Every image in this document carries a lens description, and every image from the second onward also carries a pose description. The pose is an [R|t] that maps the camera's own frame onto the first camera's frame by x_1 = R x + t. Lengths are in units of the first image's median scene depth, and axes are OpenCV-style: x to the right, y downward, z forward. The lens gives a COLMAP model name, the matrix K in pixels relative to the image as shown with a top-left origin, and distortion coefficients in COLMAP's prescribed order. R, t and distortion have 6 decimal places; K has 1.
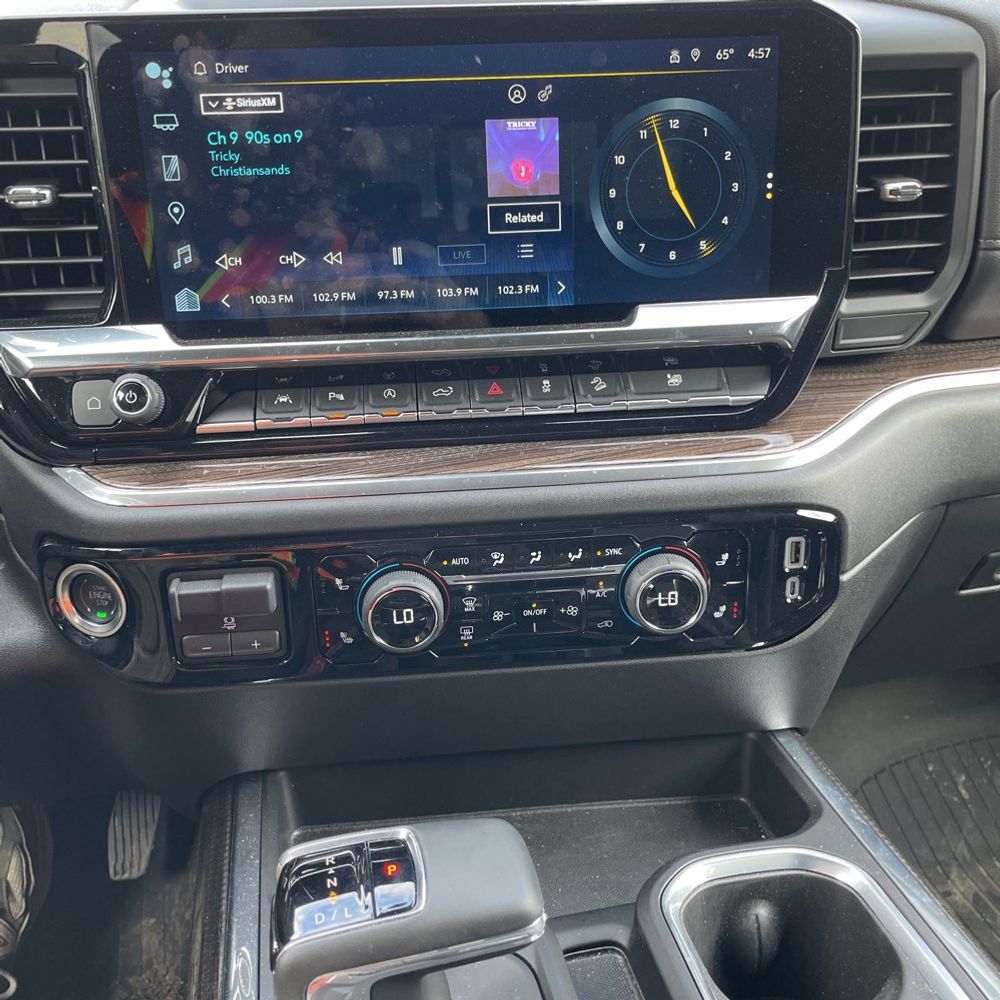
lens RADIAL K [[1012.8, 0, 490.7], [0, 1012.8, 500.5], [0, 0, 1]] dist [0.095468, -0.127277]
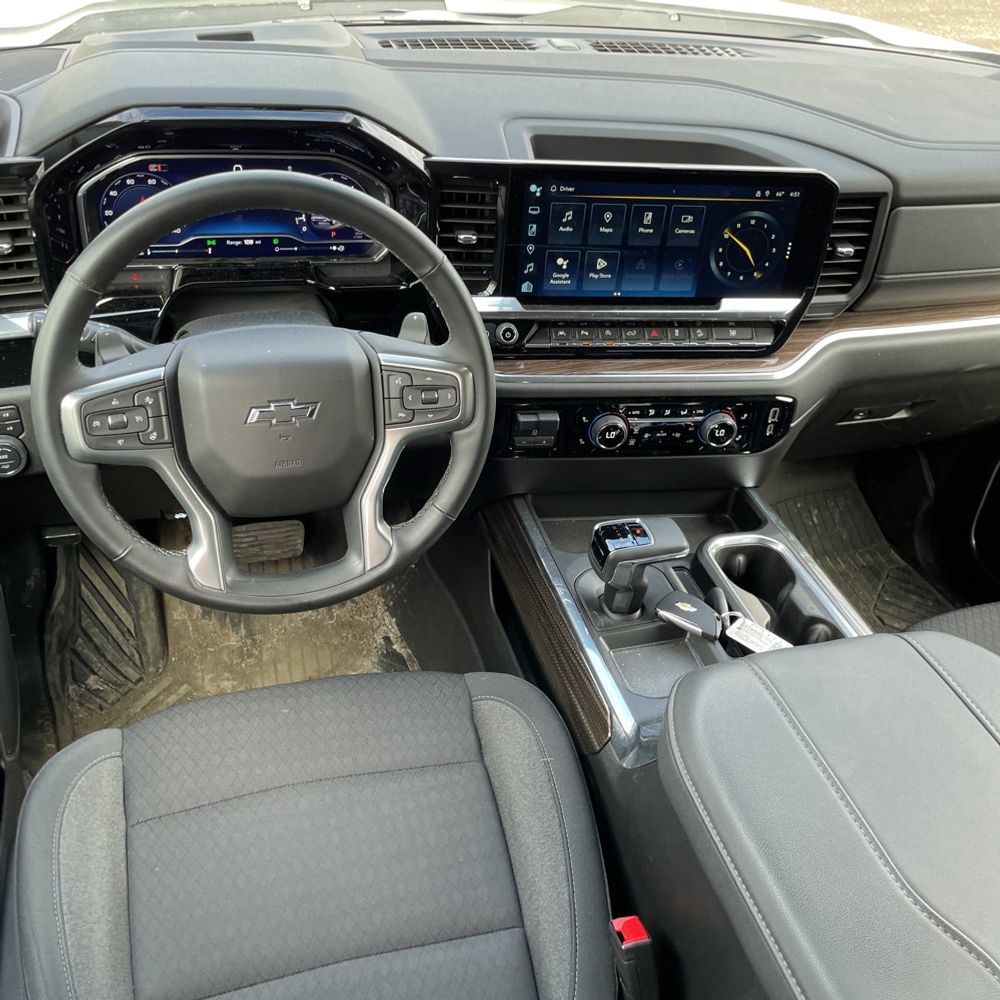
lens RADIAL K [[1012.8, 0, 490.7], [0, 1012.8, 500.5], [0, 0, 1]] dist [0.095468, -0.127277]
pose [[0.991026, 0.047896, 0.124791, -0.613333], [-0.079208, 0.962453, 0.259637, -0.309177], [-0.107670, -0.267191, 0.957610, -1.187314]]
